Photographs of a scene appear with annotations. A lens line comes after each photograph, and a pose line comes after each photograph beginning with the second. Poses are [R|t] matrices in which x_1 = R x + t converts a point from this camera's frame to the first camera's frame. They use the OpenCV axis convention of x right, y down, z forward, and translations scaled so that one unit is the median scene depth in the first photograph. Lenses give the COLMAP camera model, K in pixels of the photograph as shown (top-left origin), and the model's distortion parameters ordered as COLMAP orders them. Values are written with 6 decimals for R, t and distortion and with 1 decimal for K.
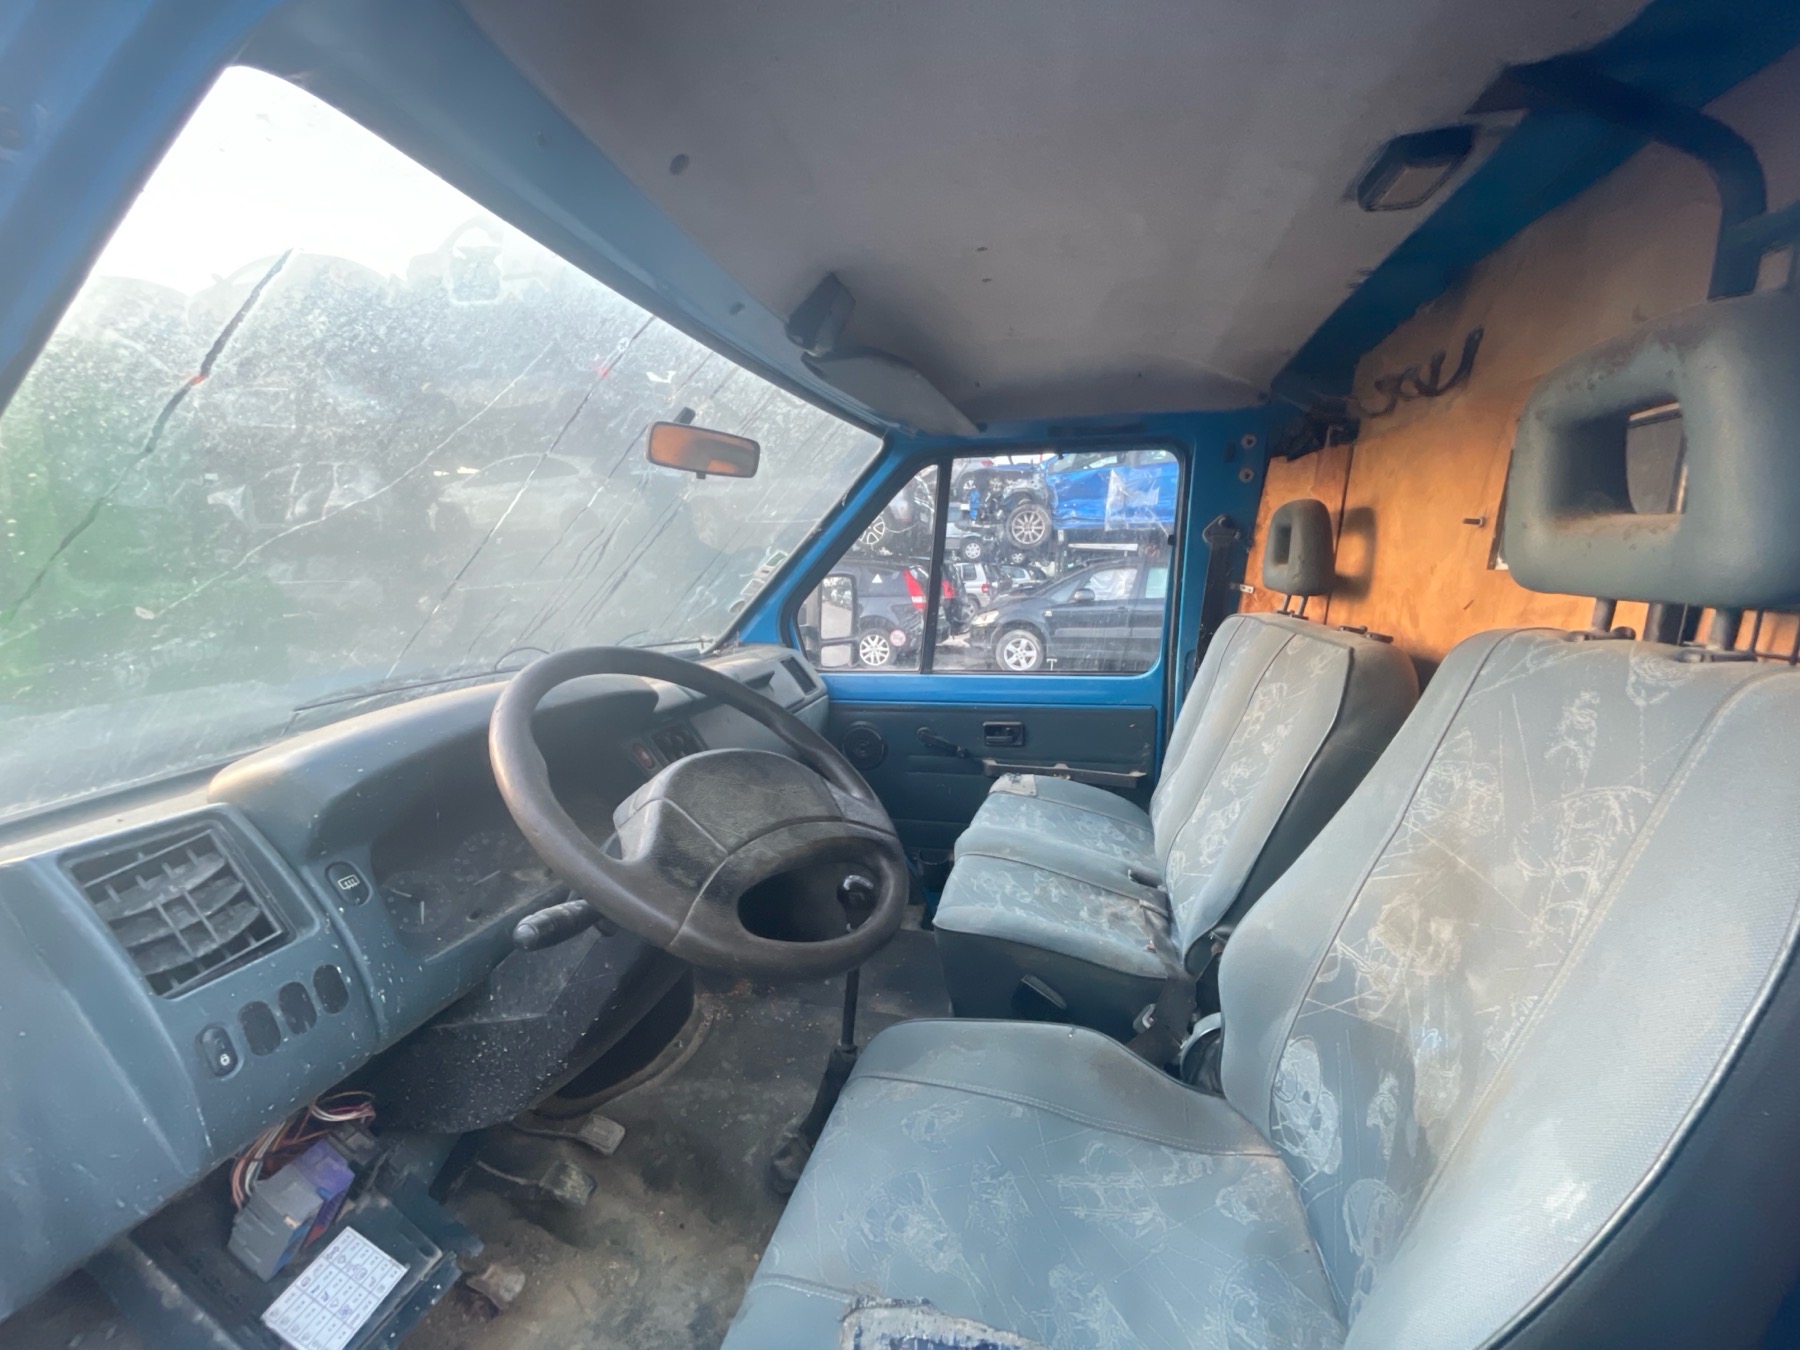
lens RADIAL K [[729.3, 0, 905.3], [0, 729.3, 677.1], [0, 0, 1]] dist [-0.002679, 0.000874]
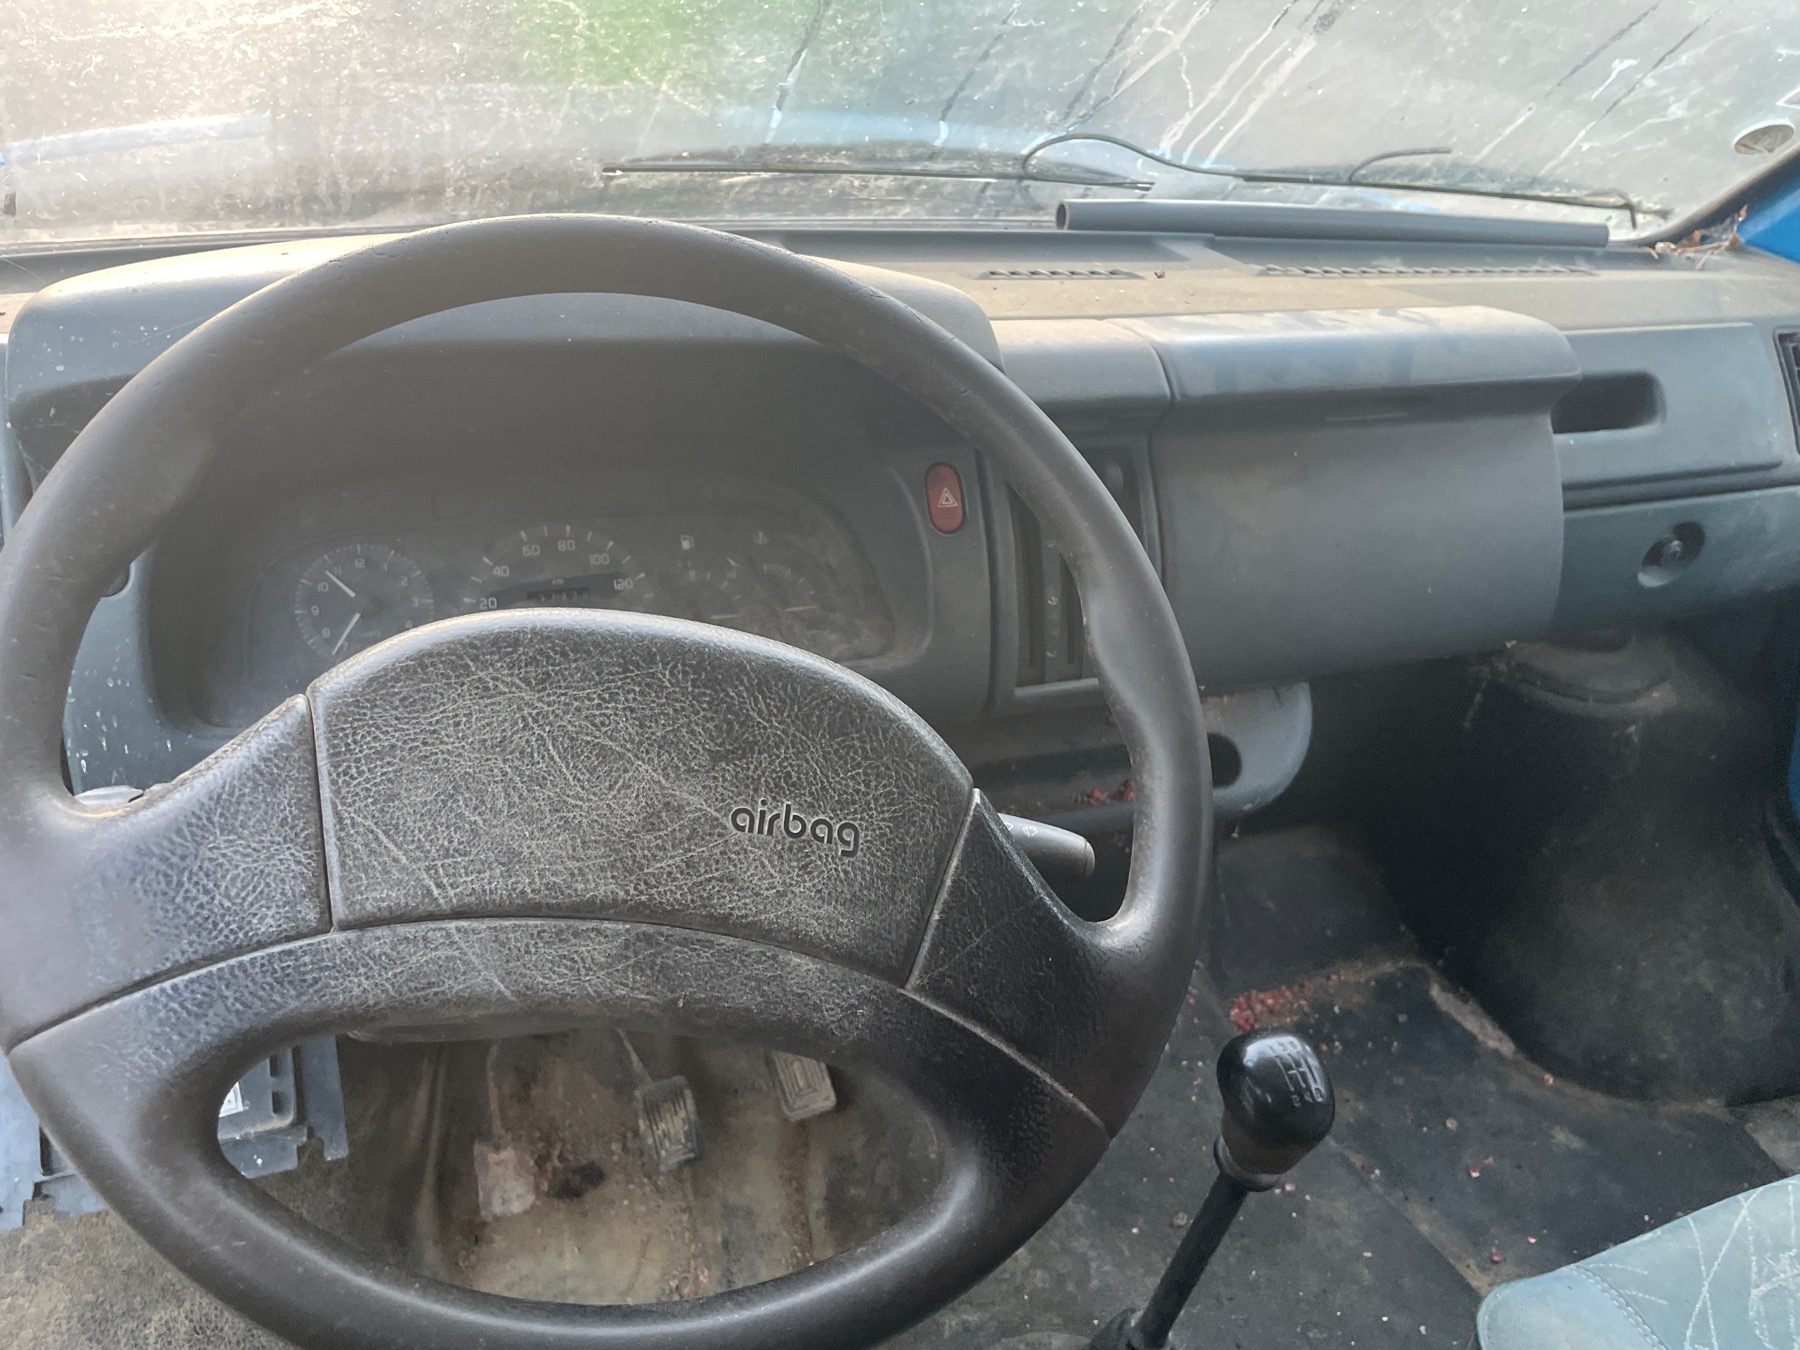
lens RADIAL K [[1360.6, 0, 897.0], [0, 1360.6, 657.6], [0, 0, 1]] dist [0.077431, -0.099571]
pose [[0.569713, 0.484546, -0.663809, 0.267793], [-0.233419, 0.869845, 0.434610, -0.206438], [0.787999, -0.092658, 0.608664, 0.729364]]
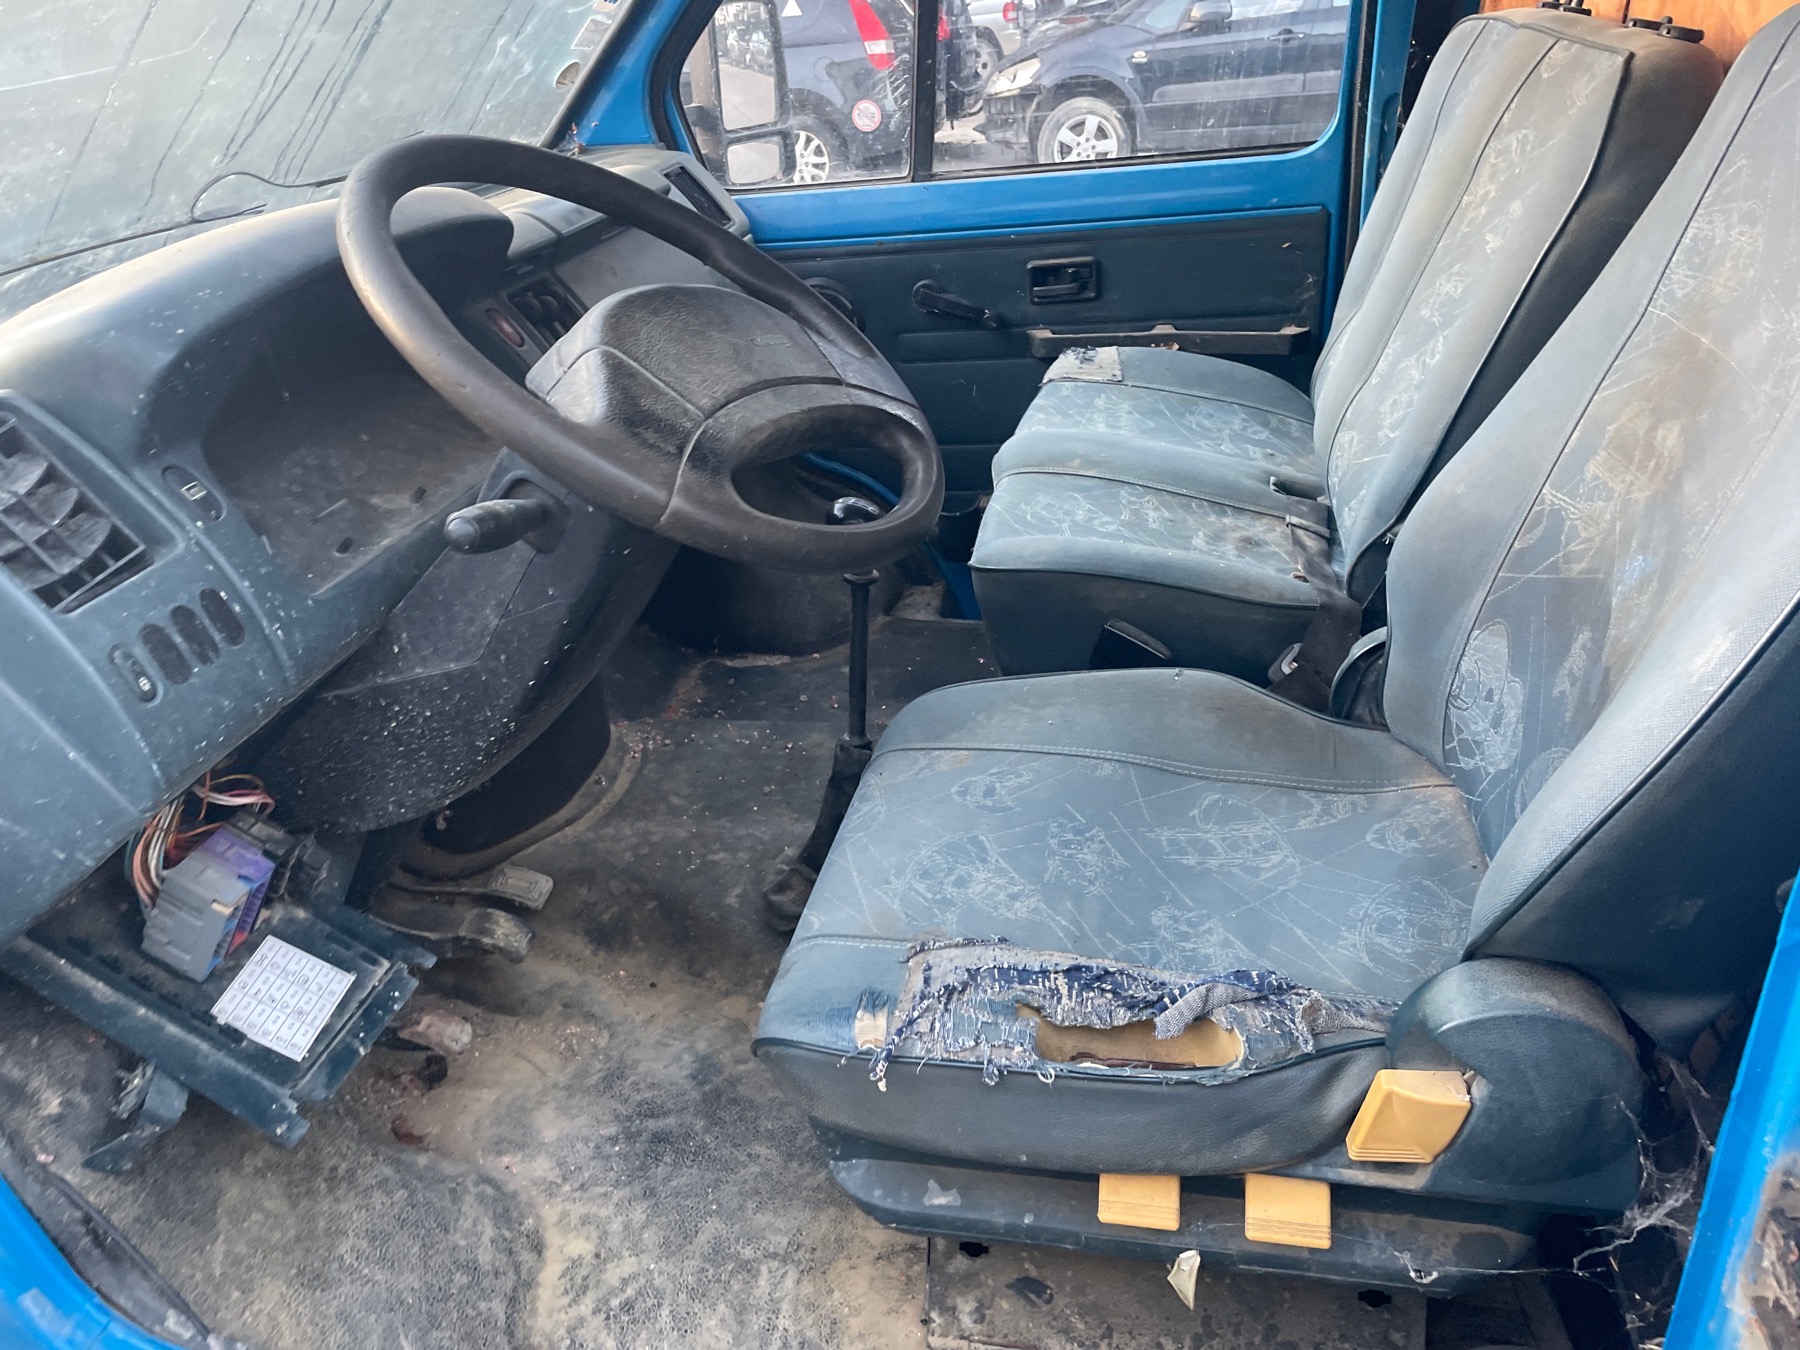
lens RADIAL K [[1360.6, 0, 889.5], [0, 1360.6, 660.7], [0, 0, 1]] dist [0.077431, -0.099571]
pose [[0.997076, -0.076403, -0.001159, -0.066912], [0.073096, 0.949271, 0.305845, 0.061236], [-0.022267, -0.305036, 0.952081, -0.342299]]
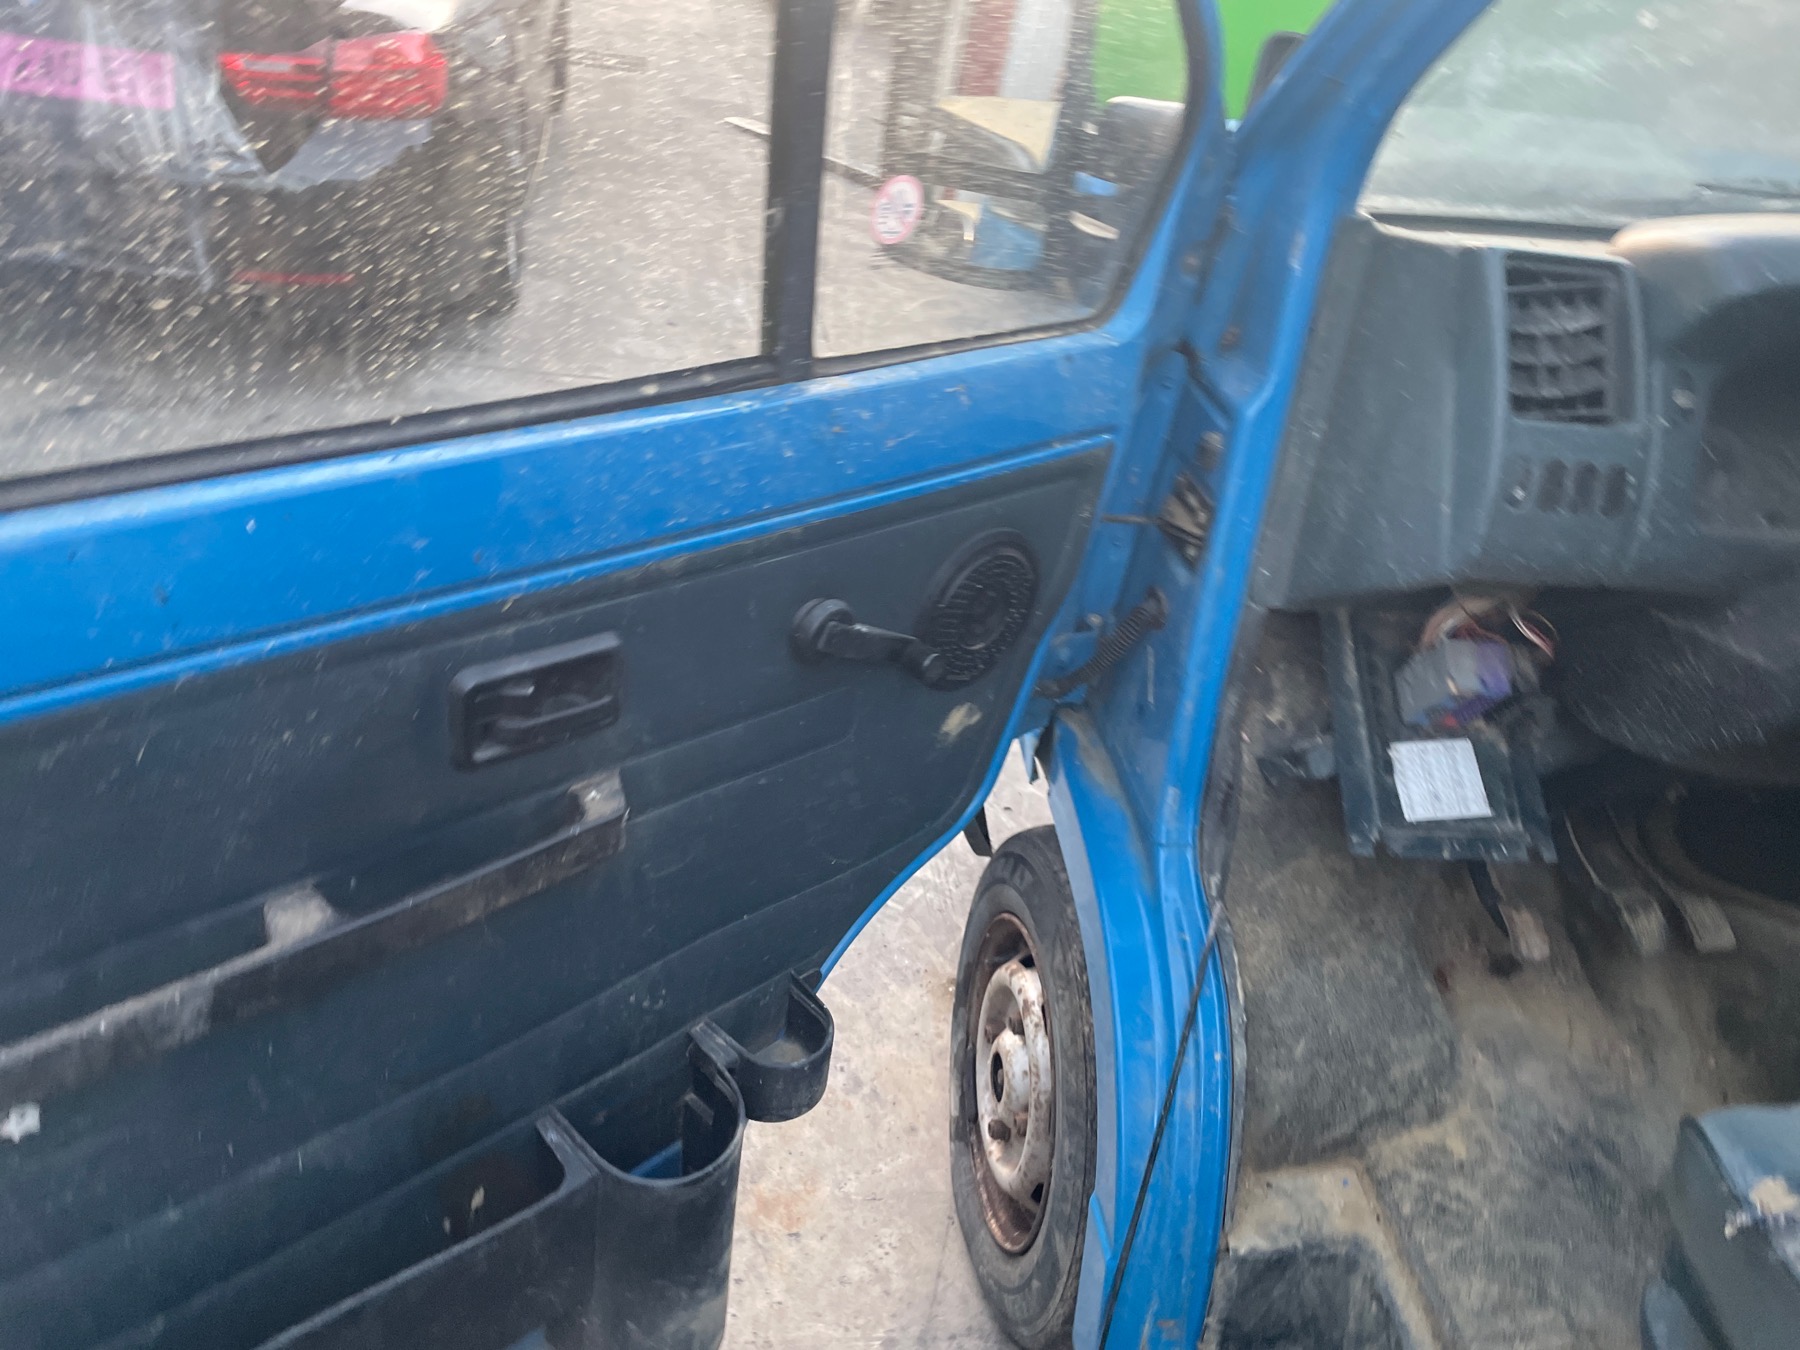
lens RADIAL K [[1360.6, 0, 886.5], [0, 1360.6, 670.2], [0, 0, 1]] dist [0.077431, -0.099571]
pose [[0.357728, 0.551445, -0.753617, 0.268892], [-0.283790, 0.833050, 0.474859, 0.036032], [0.889659, 0.043999, 0.454500, -0.499499]]
